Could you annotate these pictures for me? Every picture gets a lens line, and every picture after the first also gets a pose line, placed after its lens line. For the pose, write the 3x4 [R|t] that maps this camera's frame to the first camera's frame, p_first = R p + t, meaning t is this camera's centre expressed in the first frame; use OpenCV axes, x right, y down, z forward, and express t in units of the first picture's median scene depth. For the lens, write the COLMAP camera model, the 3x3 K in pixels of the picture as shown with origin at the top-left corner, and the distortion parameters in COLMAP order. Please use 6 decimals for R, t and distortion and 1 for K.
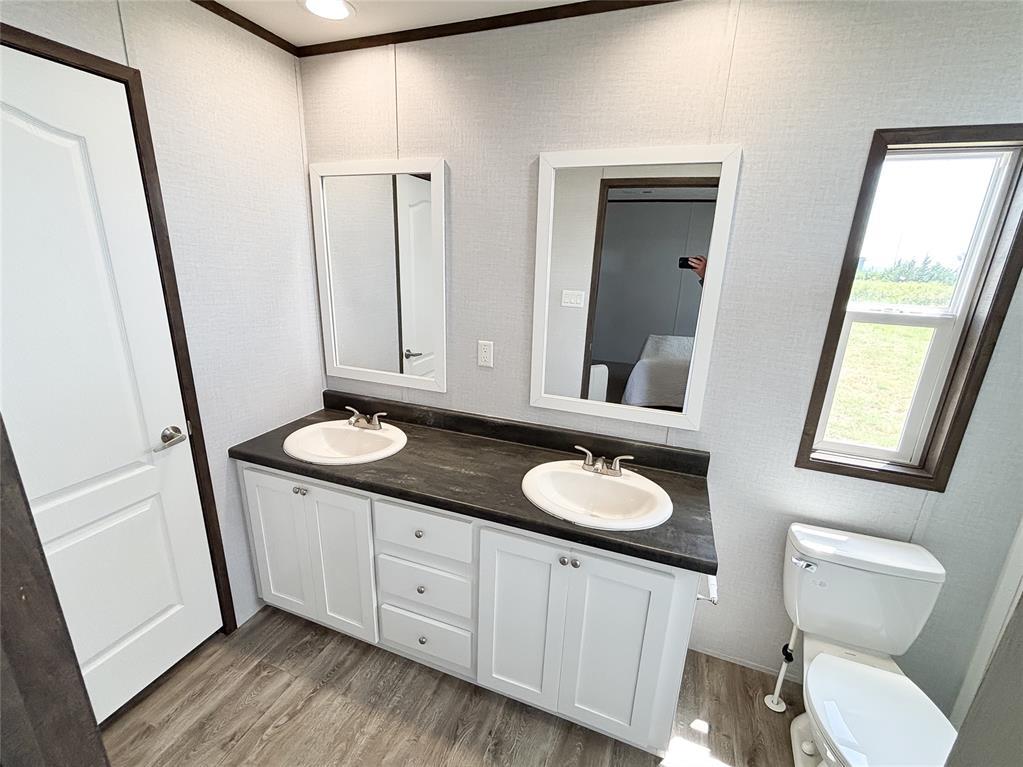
lens RADIAL K [[438.4, 0, 512.9], [0, 438.4, 380.1], [0, 0, 1]] dist [0.000614, 0.000655]
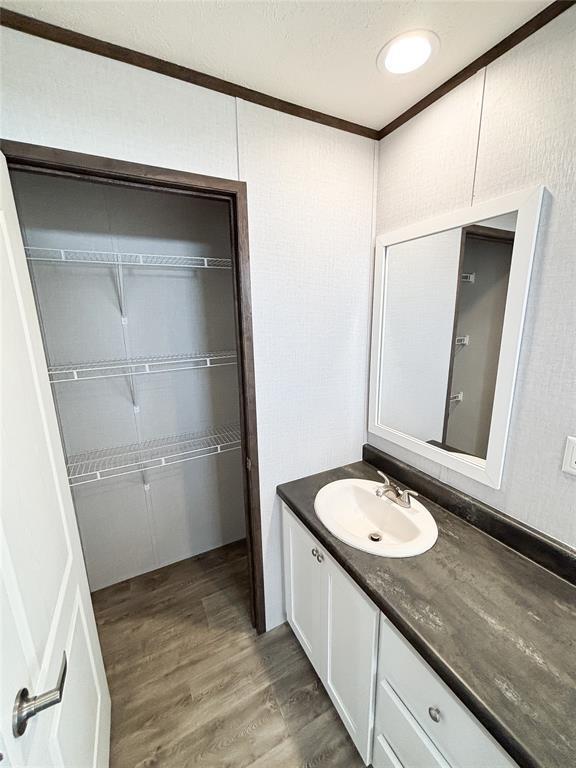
lens RADIAL K [[307.4, 0, 289.7], [0, 307.4, 384.2], [0, 0, 1]] dist [-0.001607, 0.000082]
pose [[0.740926, 0.100369, -0.664044, -0.090968], [-0.138731, 0.990317, -0.005107, -0.110013], [0.657102, 0.095907, 0.747676, 0.349511]]
